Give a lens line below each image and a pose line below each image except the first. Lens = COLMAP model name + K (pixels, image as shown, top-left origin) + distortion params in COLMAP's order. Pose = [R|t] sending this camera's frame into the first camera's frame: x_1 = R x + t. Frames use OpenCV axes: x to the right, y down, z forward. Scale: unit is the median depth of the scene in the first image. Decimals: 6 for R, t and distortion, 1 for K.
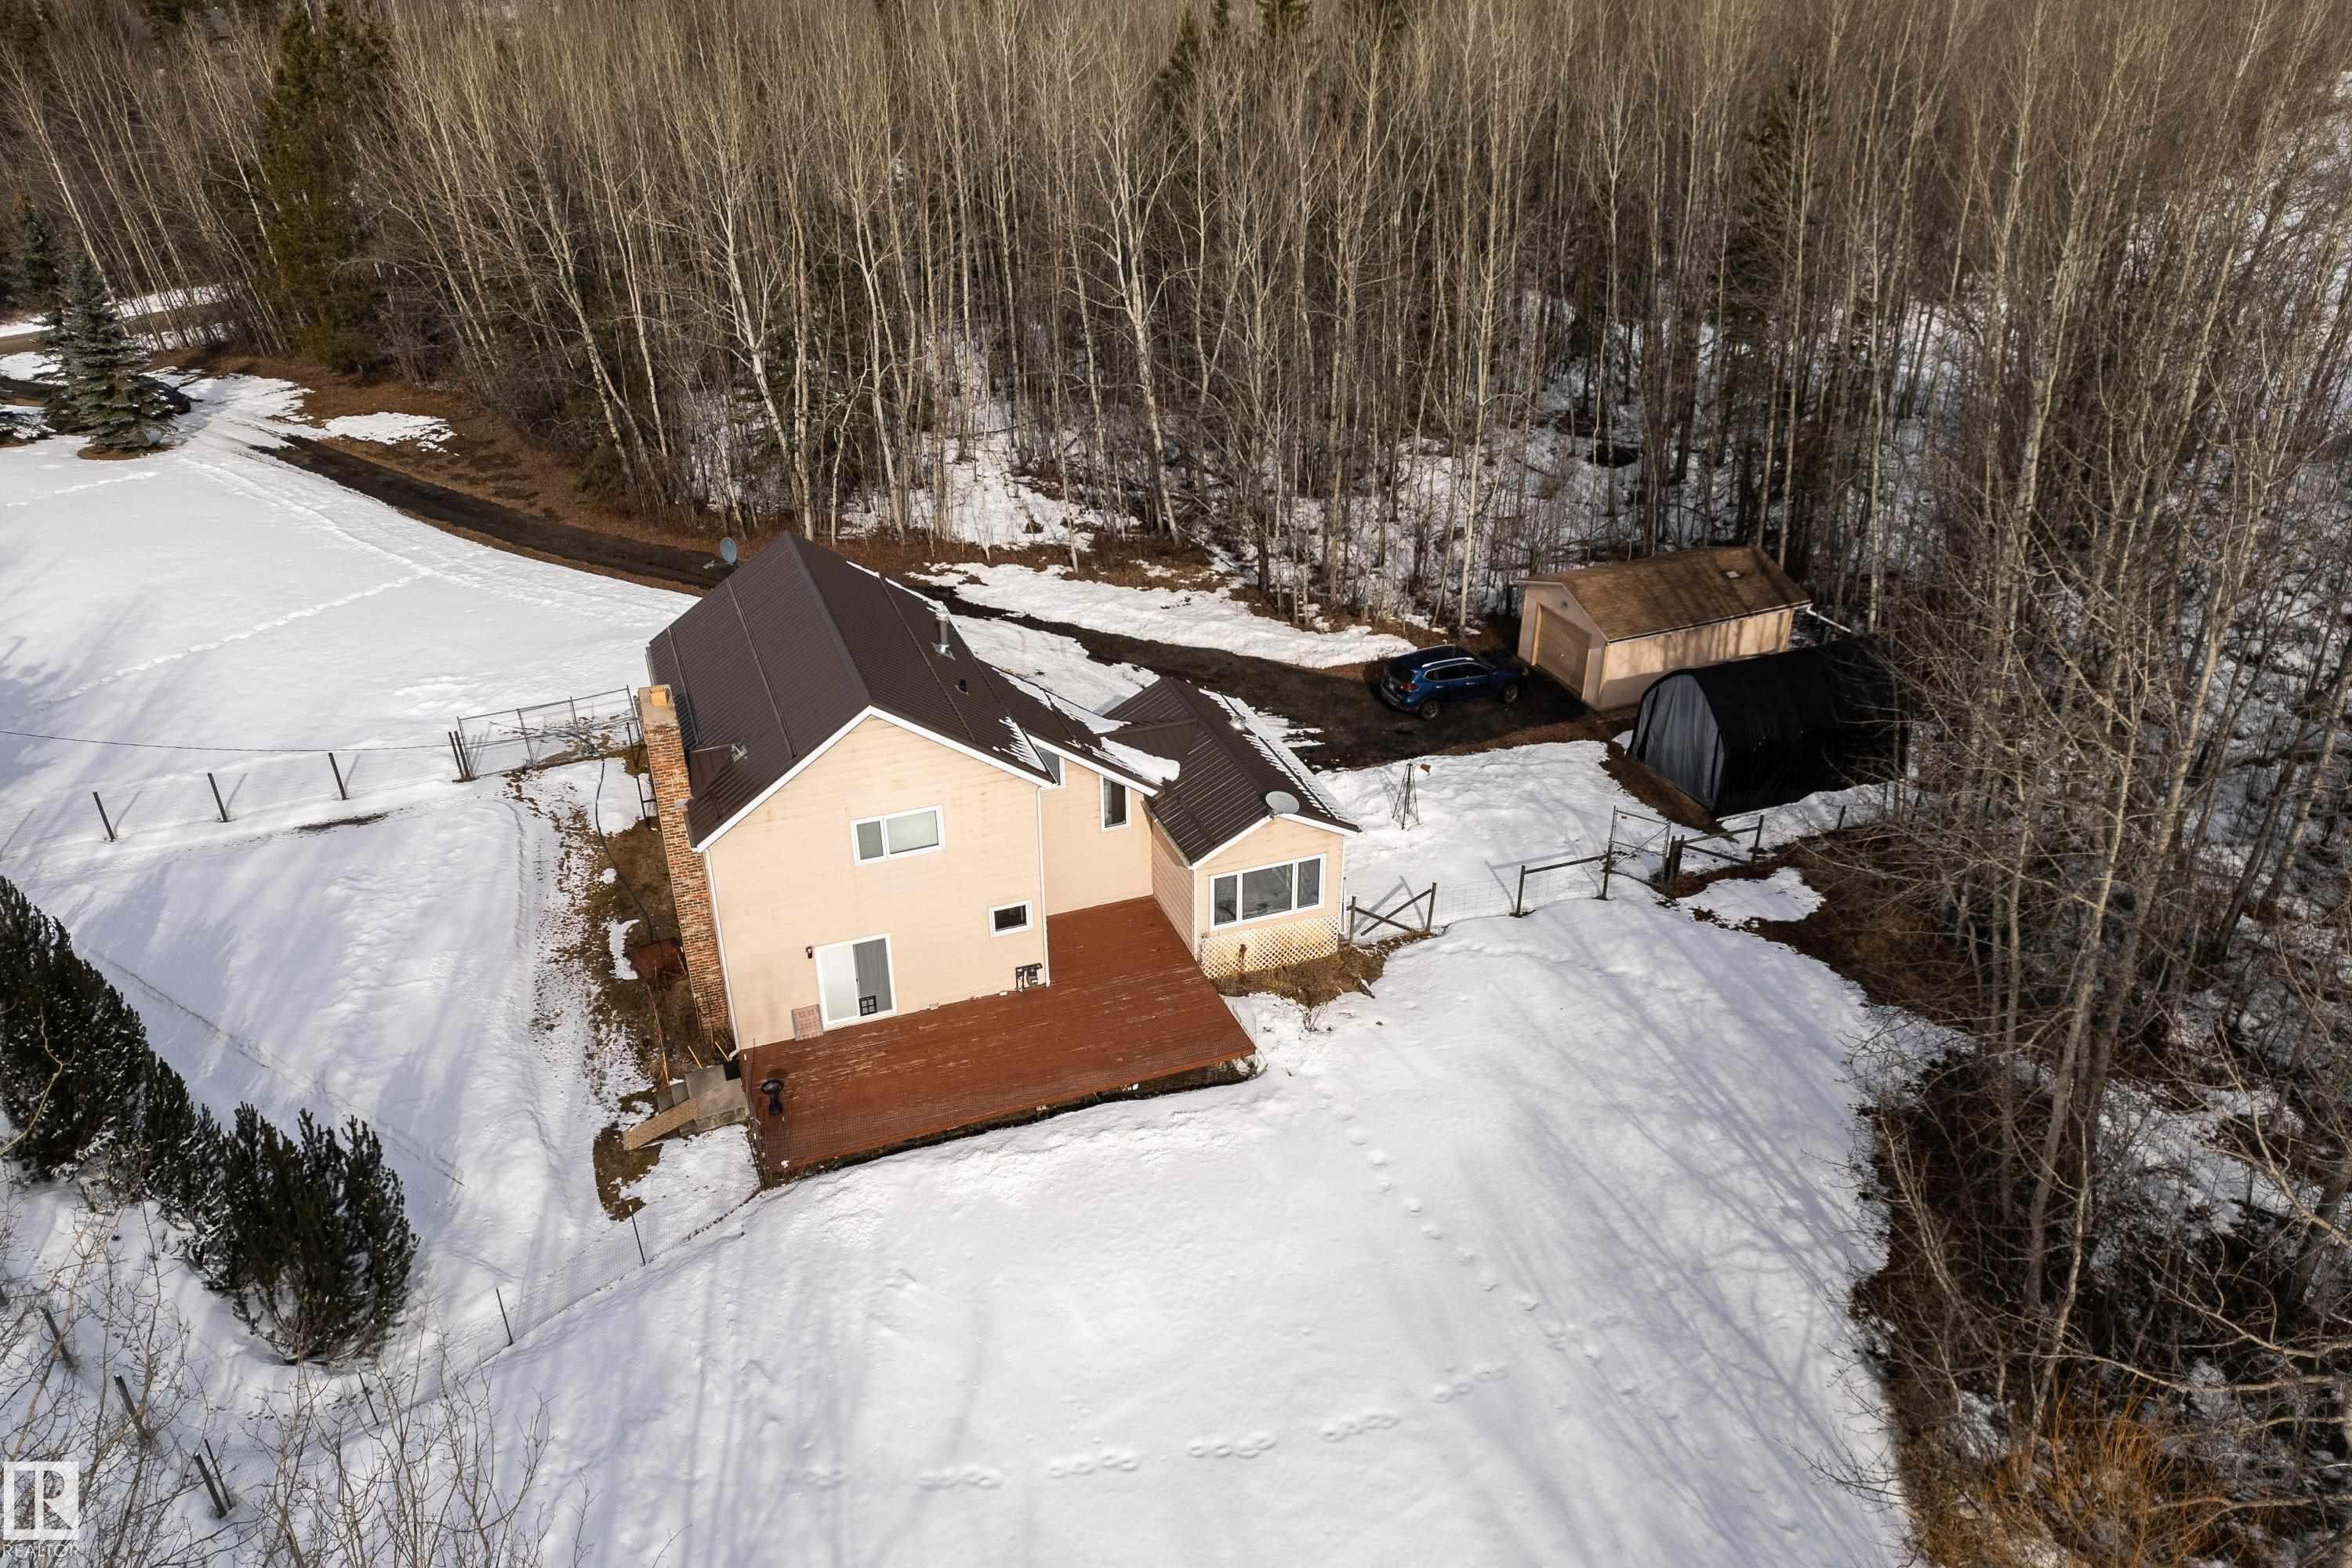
lens RADIAL K [[1644.3, 0, 1180.2], [0, 1644.3, 766.2], [0, 0, 1]] dist [0.080334, -0.072579]
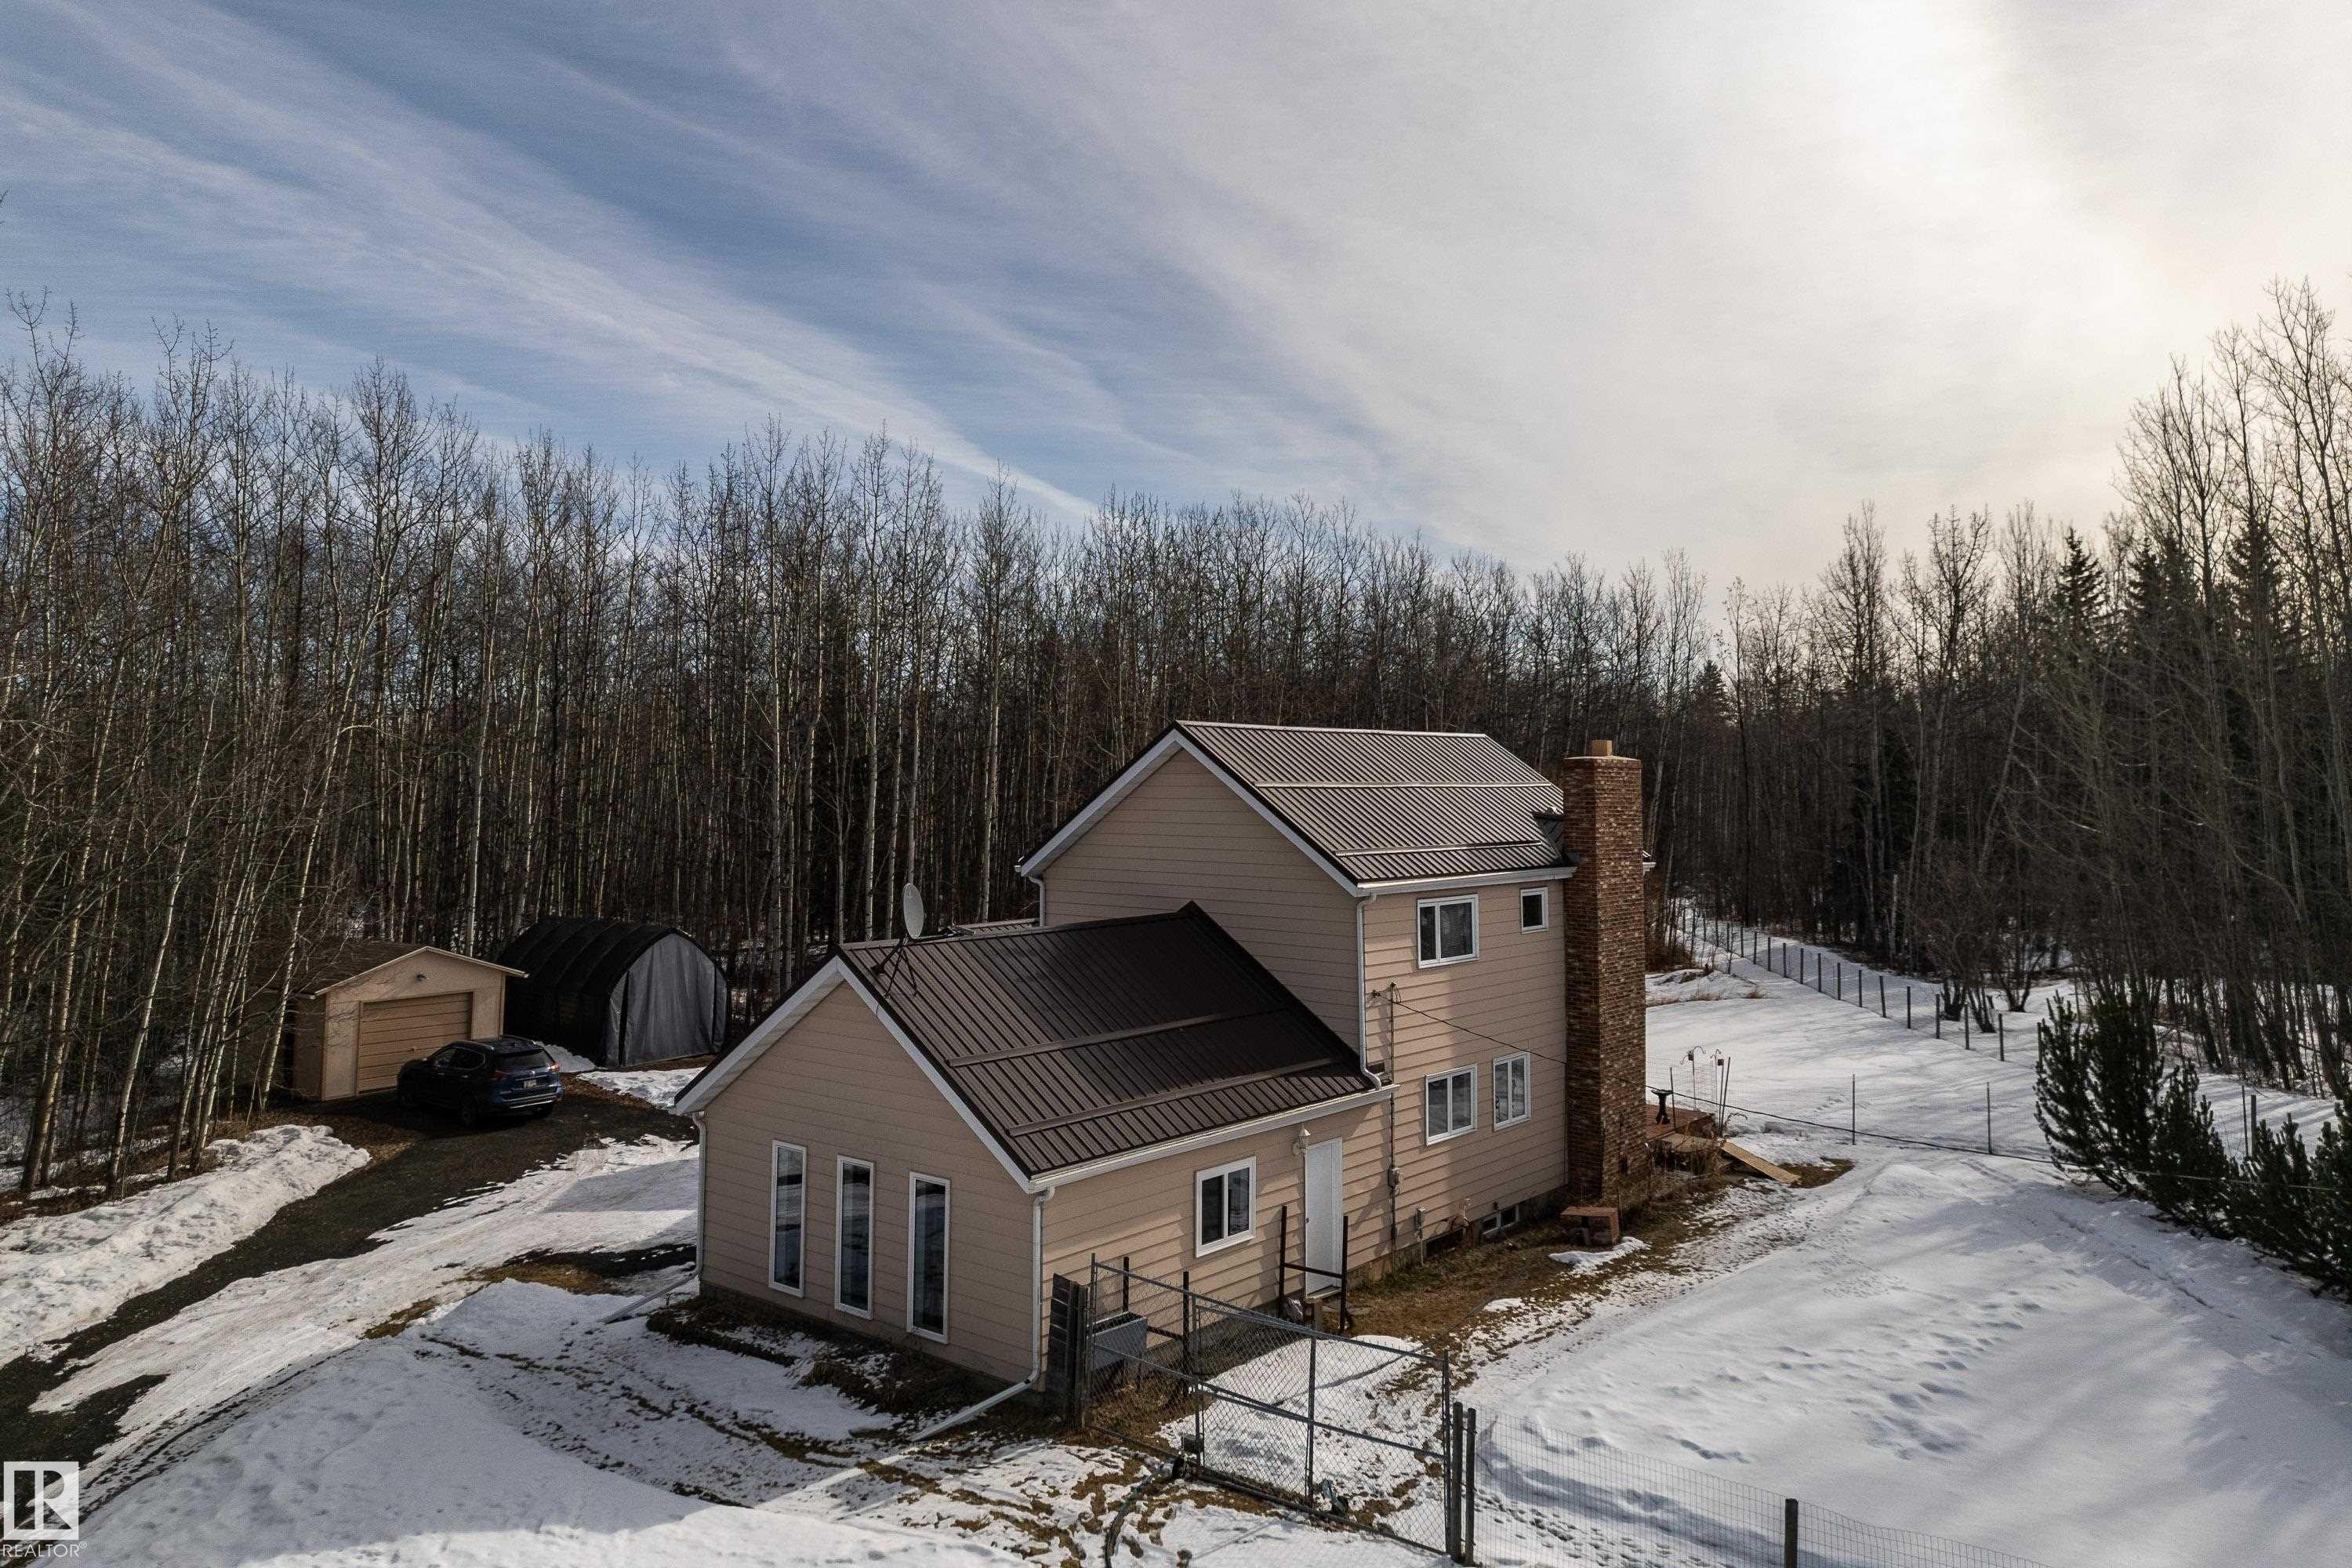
lens RADIAL K [[1644.3, 0, 1179.1], [0, 1644.3, 679.9], [0, 0, 1]] dist [0.080334, -0.072579]
pose [[-0.497301, 0.056841, 0.865714, -0.855385], [0.410865, 0.894290, 0.177300, -0.286615], [-0.764122, 0.443863, -0.468085, 1.367324]]
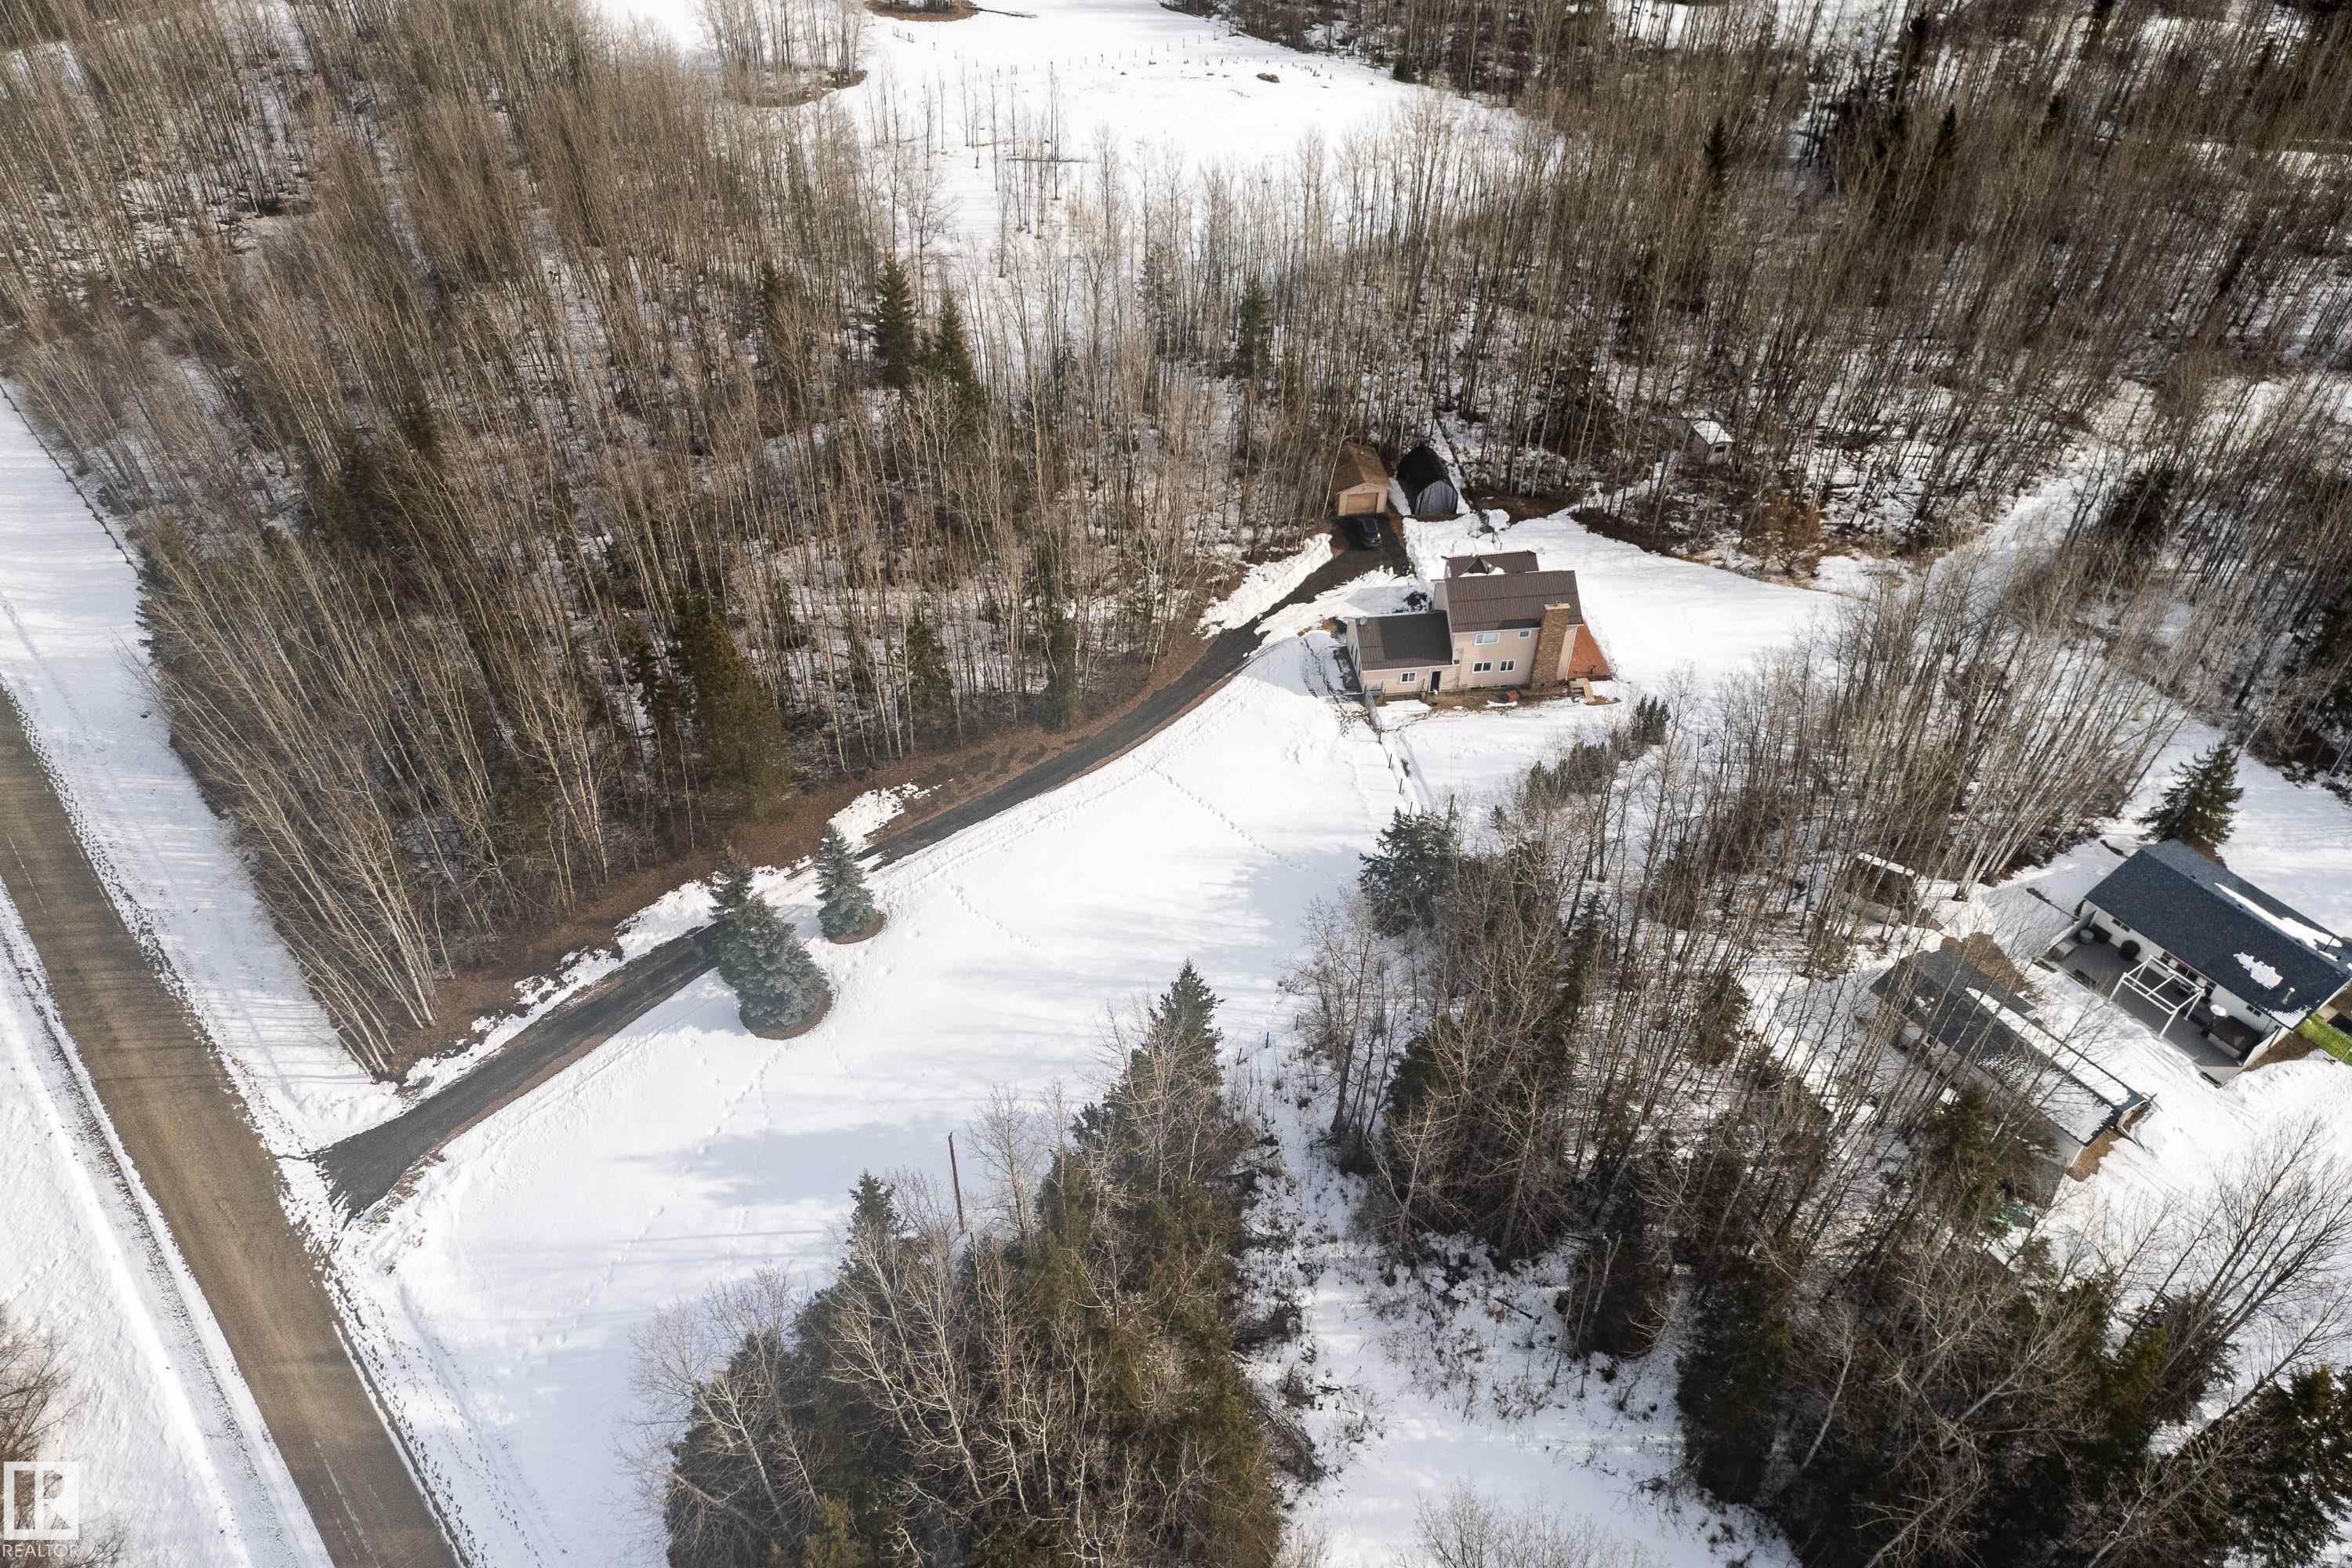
lens RADIAL K [[1644.3, 0, 1157.4], [0, 1644.3, 782.0], [0, 0, 1]] dist [0.080334, -0.072579]
pose [[0.235185, -0.632192, 0.738255, -3.072693], [0.456044, 0.742535, 0.490576, -1.726668], [-0.858319, 0.221301, 0.462940, 0.108482]]
